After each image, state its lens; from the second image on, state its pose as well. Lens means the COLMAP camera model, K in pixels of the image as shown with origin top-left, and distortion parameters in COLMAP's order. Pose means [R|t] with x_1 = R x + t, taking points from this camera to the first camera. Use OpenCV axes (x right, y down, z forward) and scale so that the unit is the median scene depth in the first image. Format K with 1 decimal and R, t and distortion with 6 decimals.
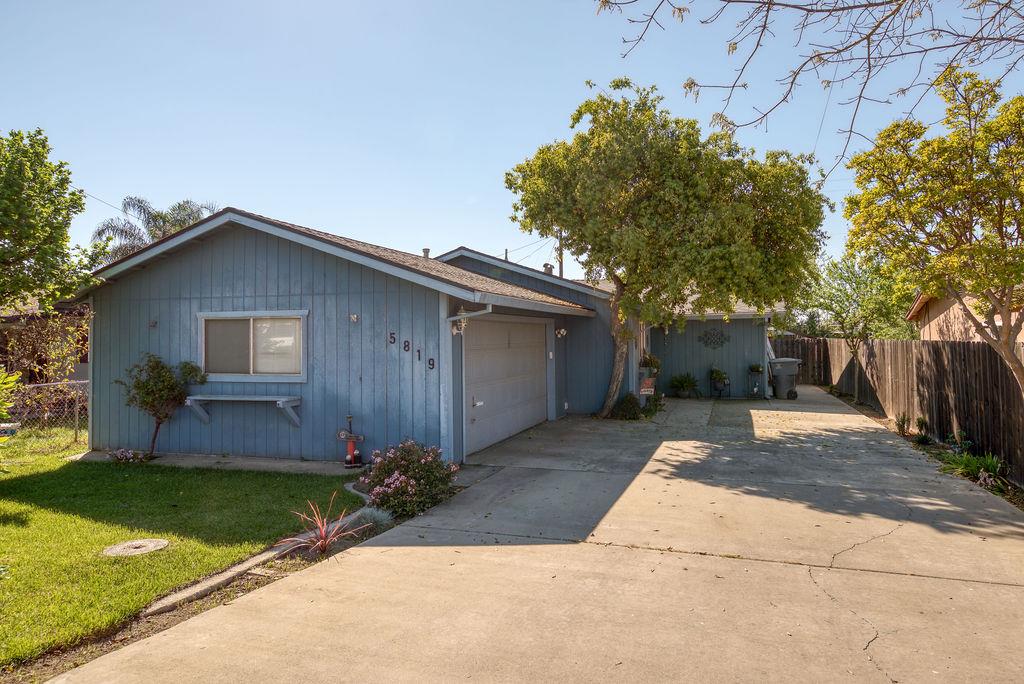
lens RADIAL K [[631.6, 0, 513.0], [0, 631.6, 313.4], [0, 0, 1]] dist [0.000476, 0.000949]
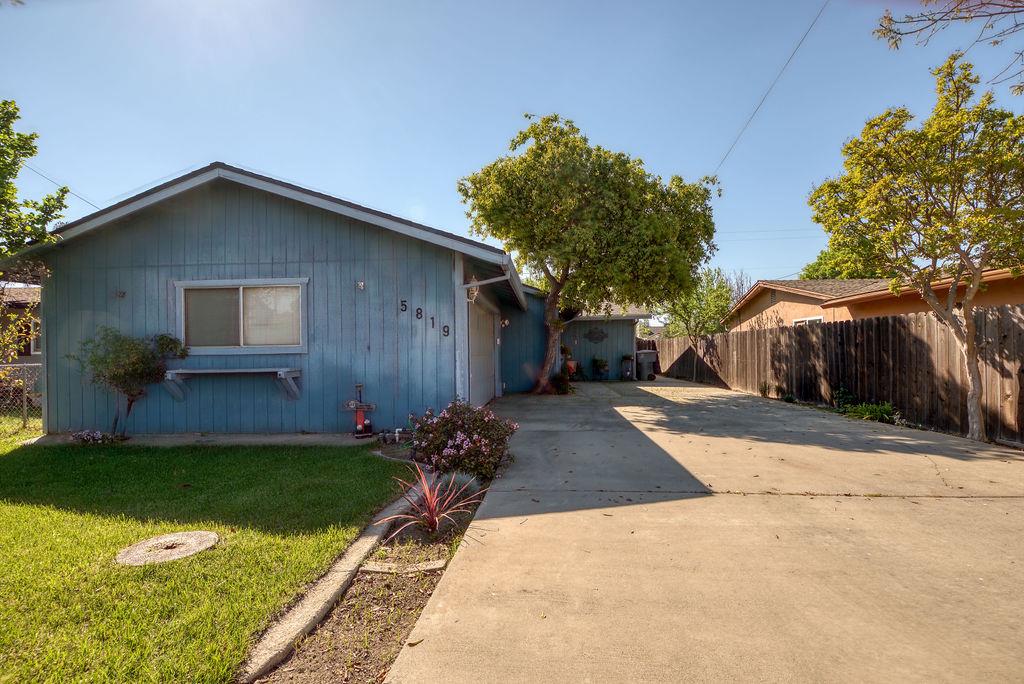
lens RADIAL K [[475.0, 0, 512.0], [0, 475.0, 342.0], [0, 0, 1]] dist [-0.016033, -0.001806]
pose [[0.976089, -0.002123, 0.217363, -0.177783], [-0.004339, 0.999563, 0.029247, 0.070224], [-0.217330, -0.029491, 0.975653, 0.226005]]
